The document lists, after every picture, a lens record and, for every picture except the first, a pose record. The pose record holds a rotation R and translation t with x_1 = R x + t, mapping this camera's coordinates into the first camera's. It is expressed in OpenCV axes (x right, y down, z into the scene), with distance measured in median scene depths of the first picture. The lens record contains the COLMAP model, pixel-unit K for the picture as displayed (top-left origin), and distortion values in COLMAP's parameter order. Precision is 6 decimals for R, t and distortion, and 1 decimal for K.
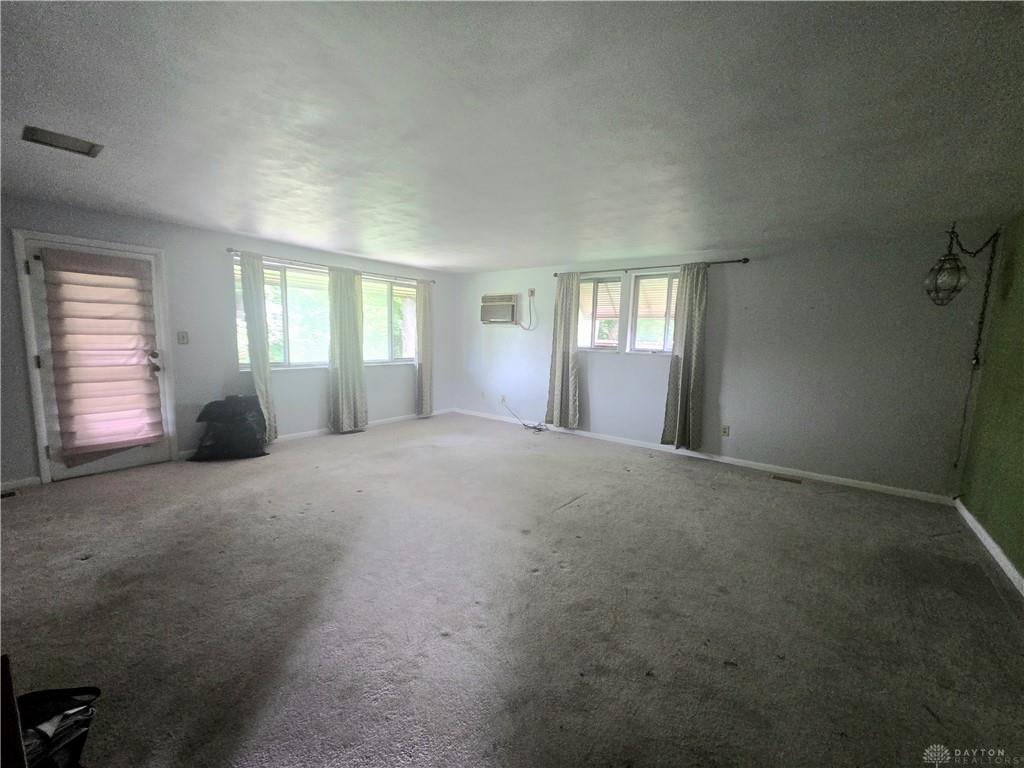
lens RADIAL K [[416.6, 0, 513.6], [0, 416.6, 384.9], [0, 0, 1]] dist [0.001754, -0.000071]
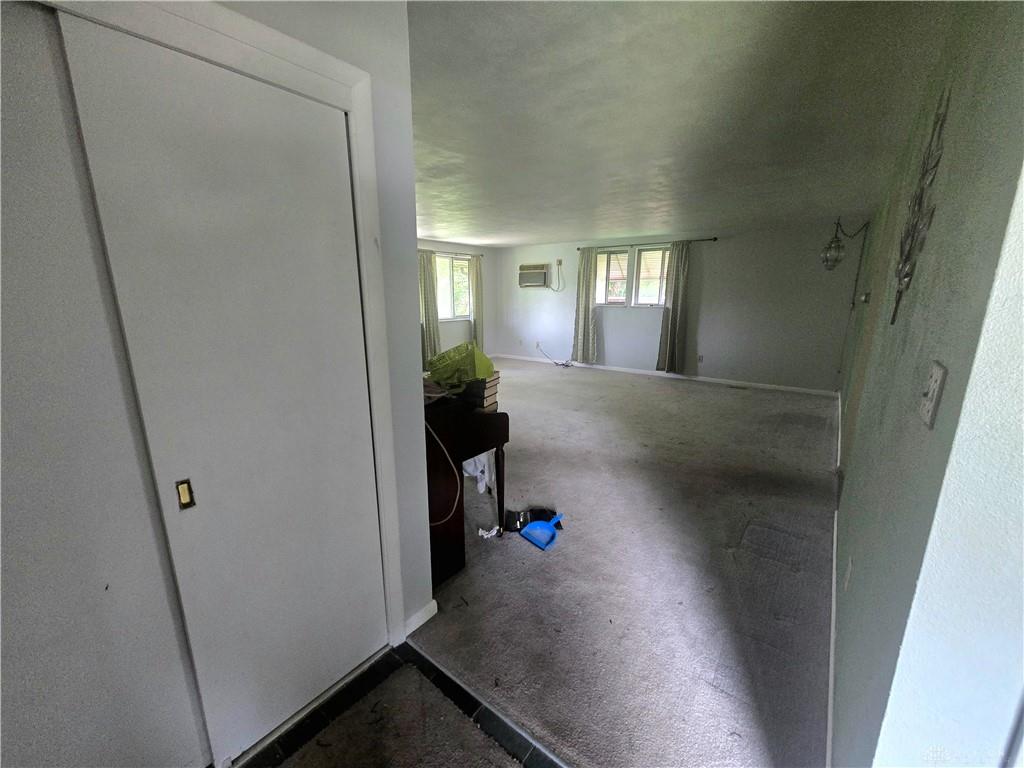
lens RADIAL K [[416.6, 0, 509.5], [0, 416.6, 387.3], [0, 0, 1]] dist [0.001754, -0.000071]
pose [[0.999593, -0.024863, -0.014014, -0.113917], [0.026153, 0.994542, 0.101007, 0.036711], [0.011426, -0.101333, 0.994787, -0.380328]]
